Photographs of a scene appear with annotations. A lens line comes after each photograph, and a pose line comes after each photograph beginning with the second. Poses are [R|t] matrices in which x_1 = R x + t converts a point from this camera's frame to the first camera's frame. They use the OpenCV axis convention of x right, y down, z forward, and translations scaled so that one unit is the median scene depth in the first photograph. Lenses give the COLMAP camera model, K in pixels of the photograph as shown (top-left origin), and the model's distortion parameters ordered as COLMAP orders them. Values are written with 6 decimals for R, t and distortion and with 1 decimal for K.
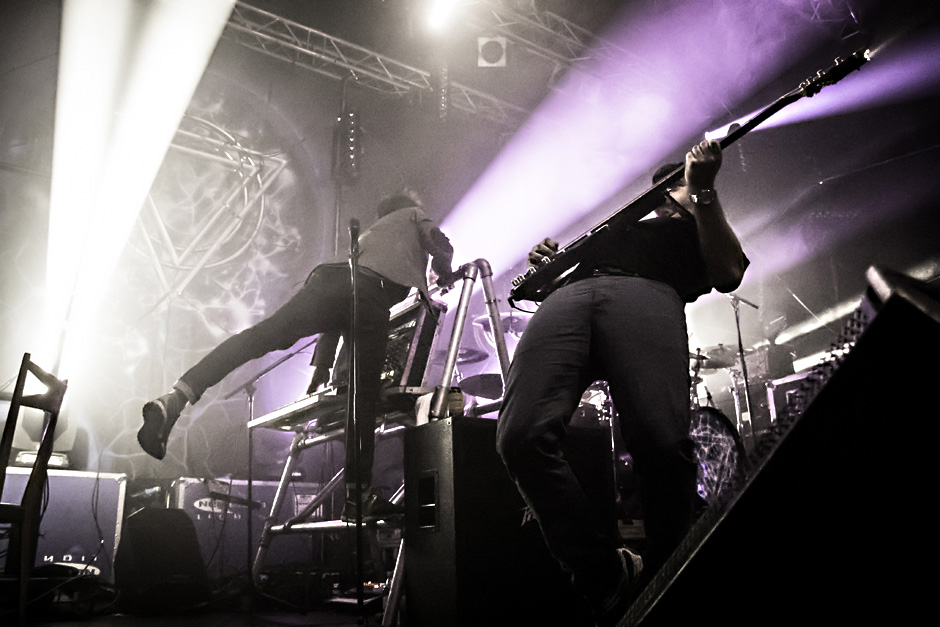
lens RADIAL K [[757.0, 0, 470.0], [0, 757.0, 313.5], [0, 0, 1]] dist [-0.034330, 0.003589]
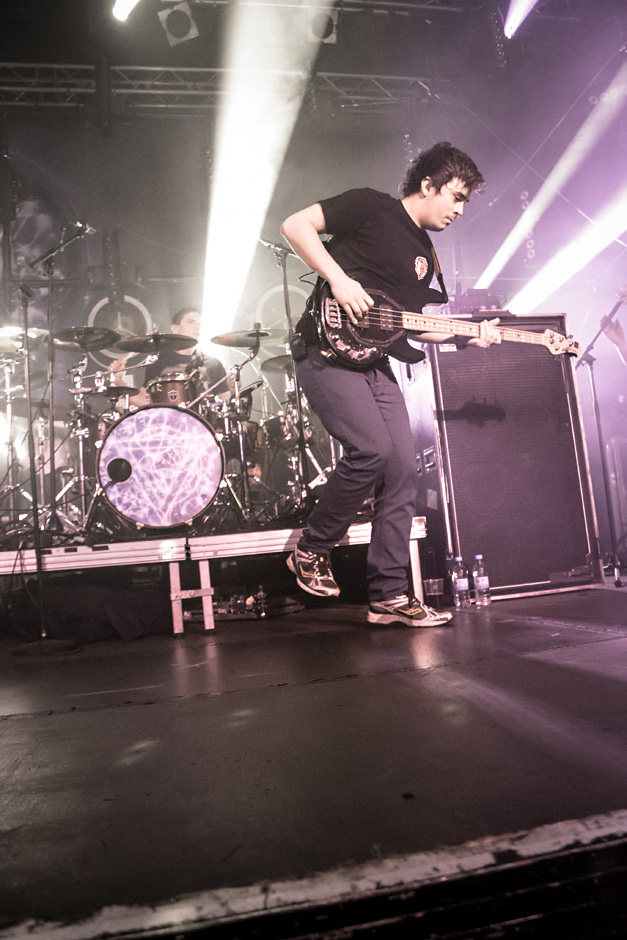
lens RADIAL K [[727.9, 0, 313.5], [0, 727.9, 470.0], [0, 0, 1]] dist [-0.122941, 0.082468]
pose [[0.919734, -0.113598, -0.375745, 0.734736], [0.185133, 0.969596, 0.160027, 0.098644], [0.346142, -0.216745, 0.912802, 0.336101]]
